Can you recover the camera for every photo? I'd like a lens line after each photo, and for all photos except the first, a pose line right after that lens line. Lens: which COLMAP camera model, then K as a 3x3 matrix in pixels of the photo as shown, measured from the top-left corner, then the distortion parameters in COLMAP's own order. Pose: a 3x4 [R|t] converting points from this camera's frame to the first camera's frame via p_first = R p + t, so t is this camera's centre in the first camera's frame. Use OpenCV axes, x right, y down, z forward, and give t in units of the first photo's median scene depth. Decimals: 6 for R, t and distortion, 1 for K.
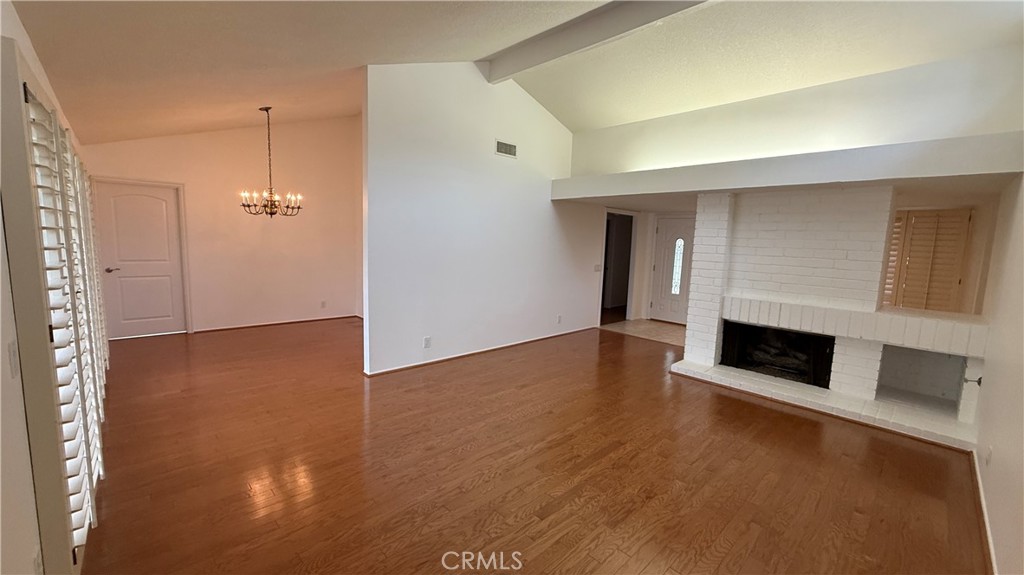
lens RADIAL K [[407.3, 0, 508.8], [0, 407.3, 286.3], [0, 0, 1]] dist [0.003580, 0.000255]
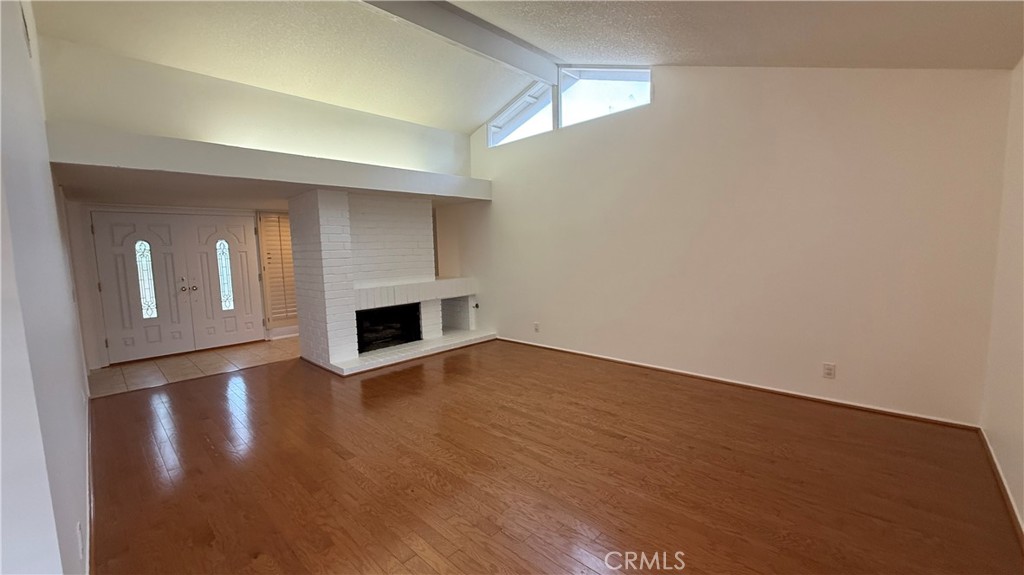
lens RADIAL K [[407.3, 0, 514.3], [0, 407.3, 283.5], [0, 0, 1]] dist [0.003580, 0.000255]
pose [[-0.054920, -0.122139, 0.990992, -0.633504], [0.142397, 0.981388, 0.128847, -0.079104], [-0.988285, 0.148190, -0.036505, 0.729347]]
